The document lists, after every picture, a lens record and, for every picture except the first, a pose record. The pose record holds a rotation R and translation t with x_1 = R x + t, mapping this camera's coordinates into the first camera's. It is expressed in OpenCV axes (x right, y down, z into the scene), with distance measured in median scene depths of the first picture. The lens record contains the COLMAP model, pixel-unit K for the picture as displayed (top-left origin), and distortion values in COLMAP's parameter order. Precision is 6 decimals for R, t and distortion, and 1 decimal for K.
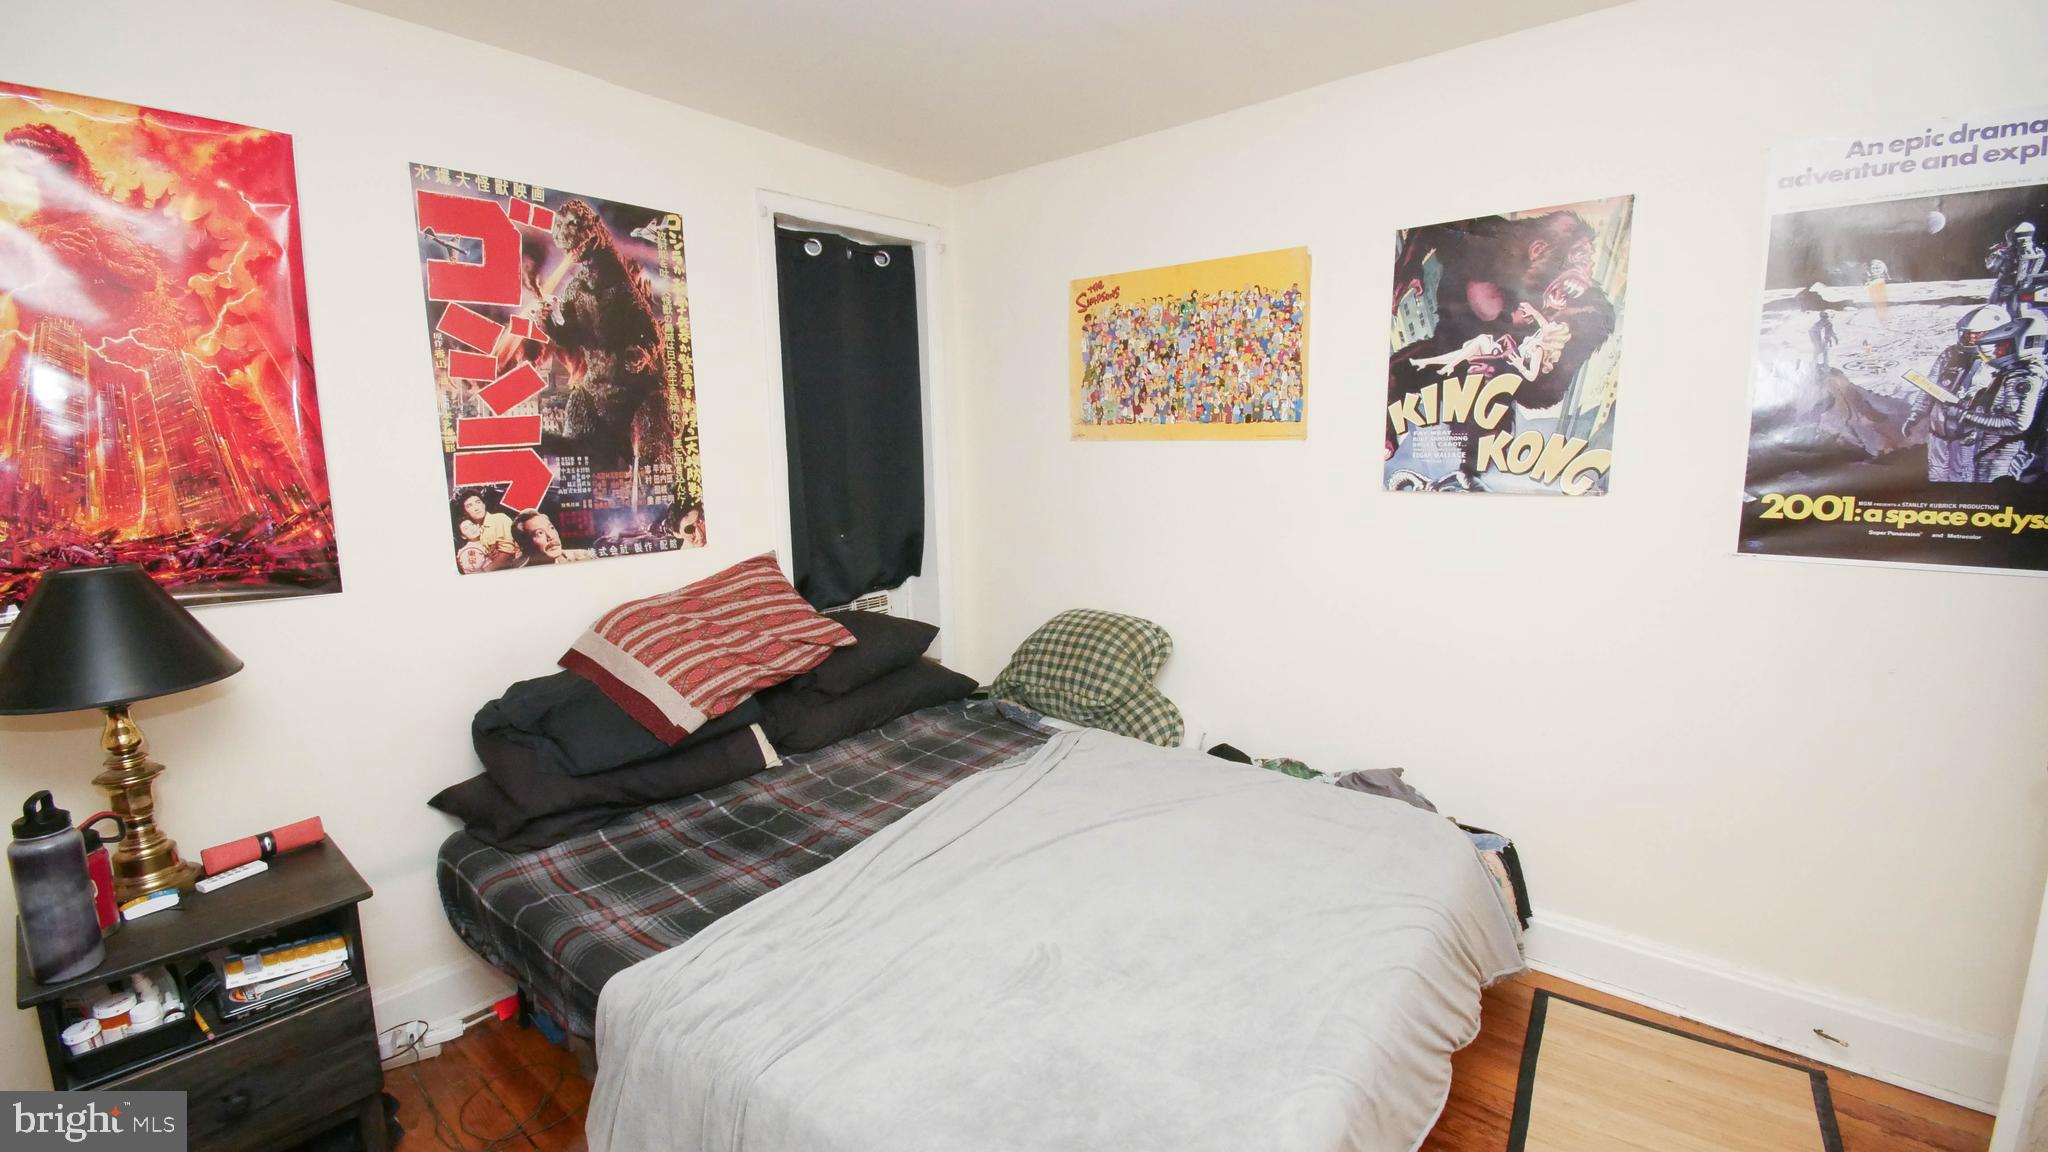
lens RADIAL K [[859.9, 0, 1012.8], [0, 859.9, 565.9], [0, 0, 1]] dist [0.000277, -0.007012]
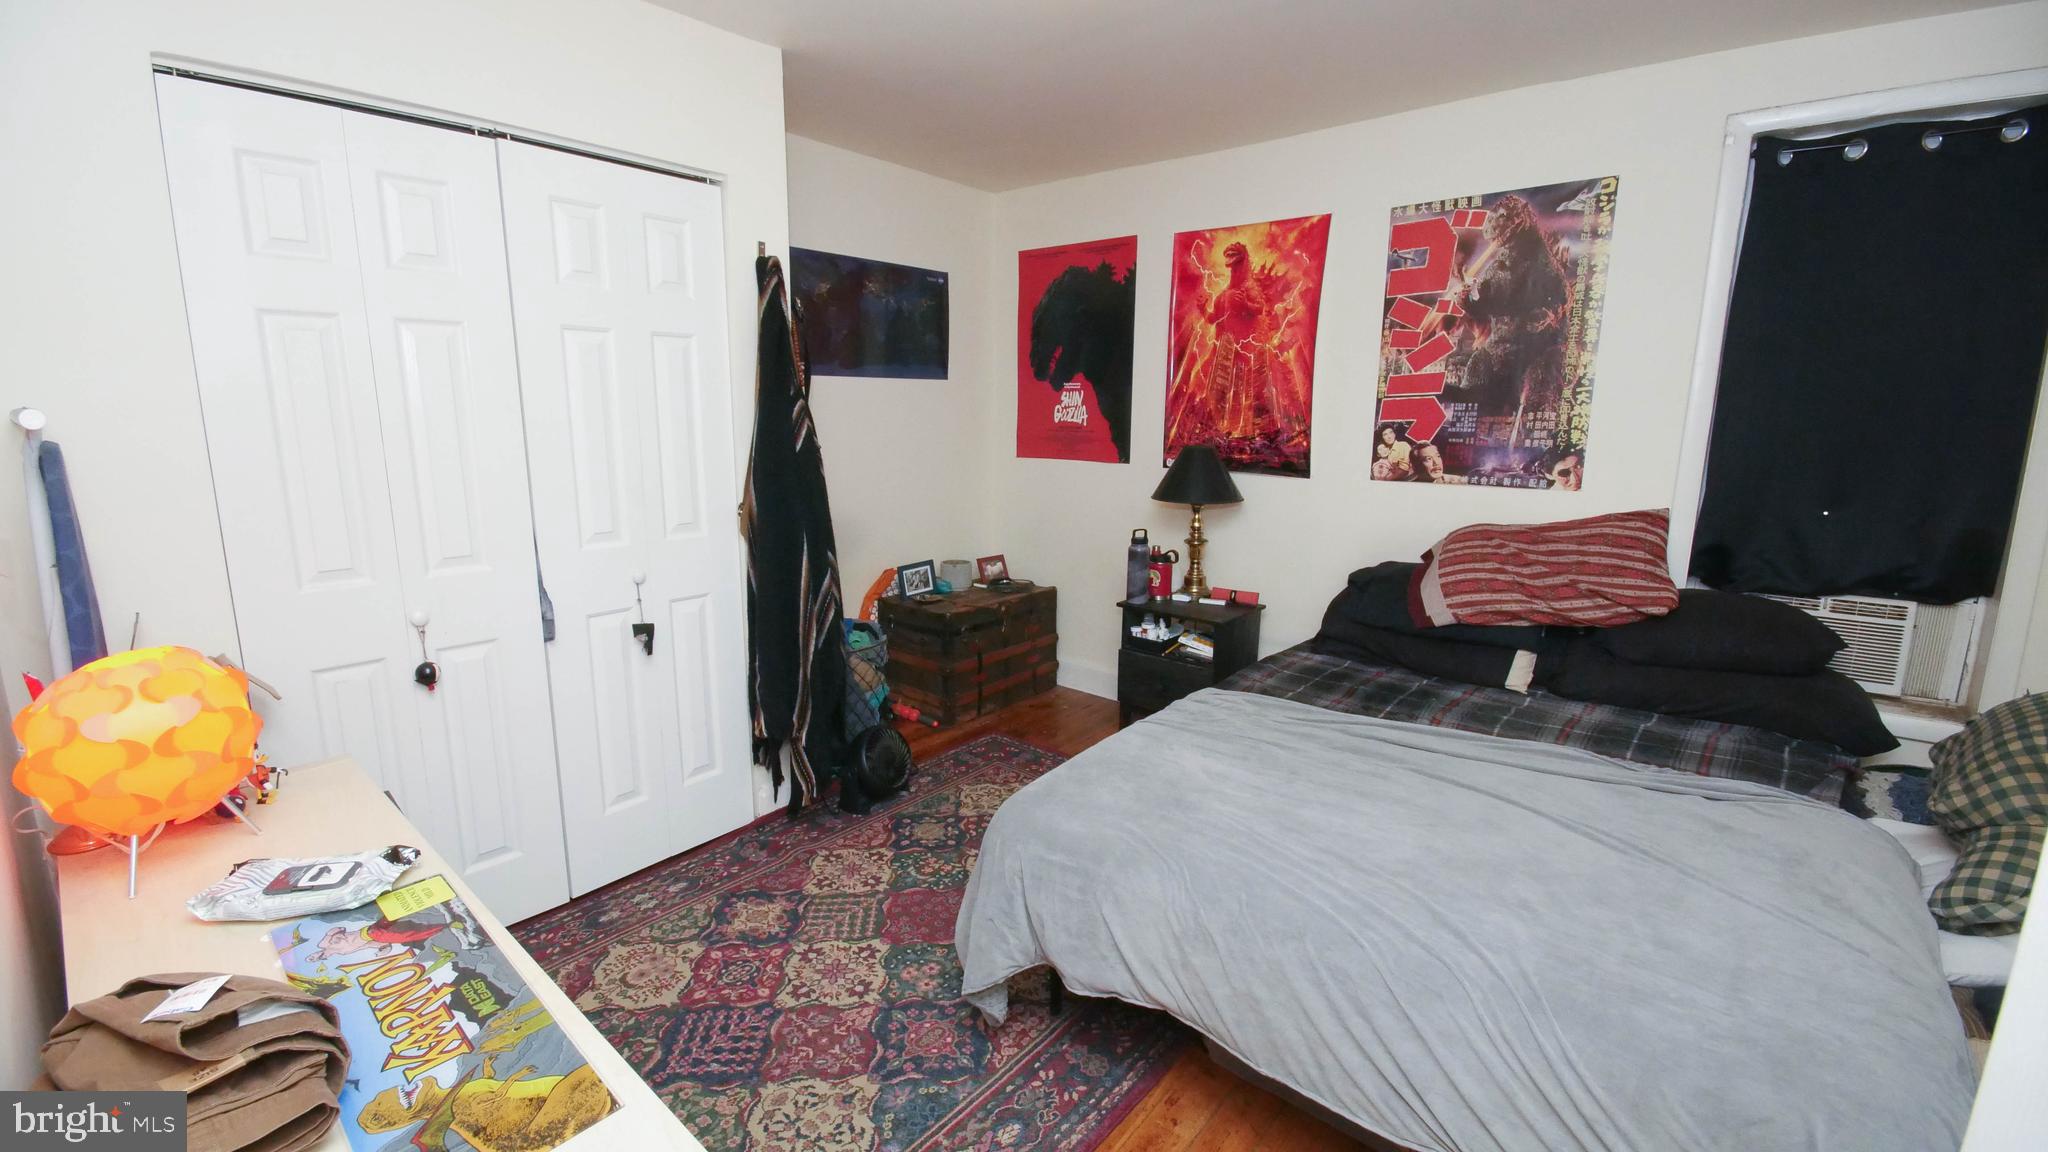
lens RADIAL K [[859.9, 0, 1012.8], [0, 859.9, 565.9], [0, 0, 1]] dist [0.000277, -0.007012]
pose [[-0.014019, 0.194535, -0.980795, 0.820393], [-0.150646, 0.969284, 0.194405, -0.038983], [0.988488, 0.150478, 0.015717, 0.347872]]
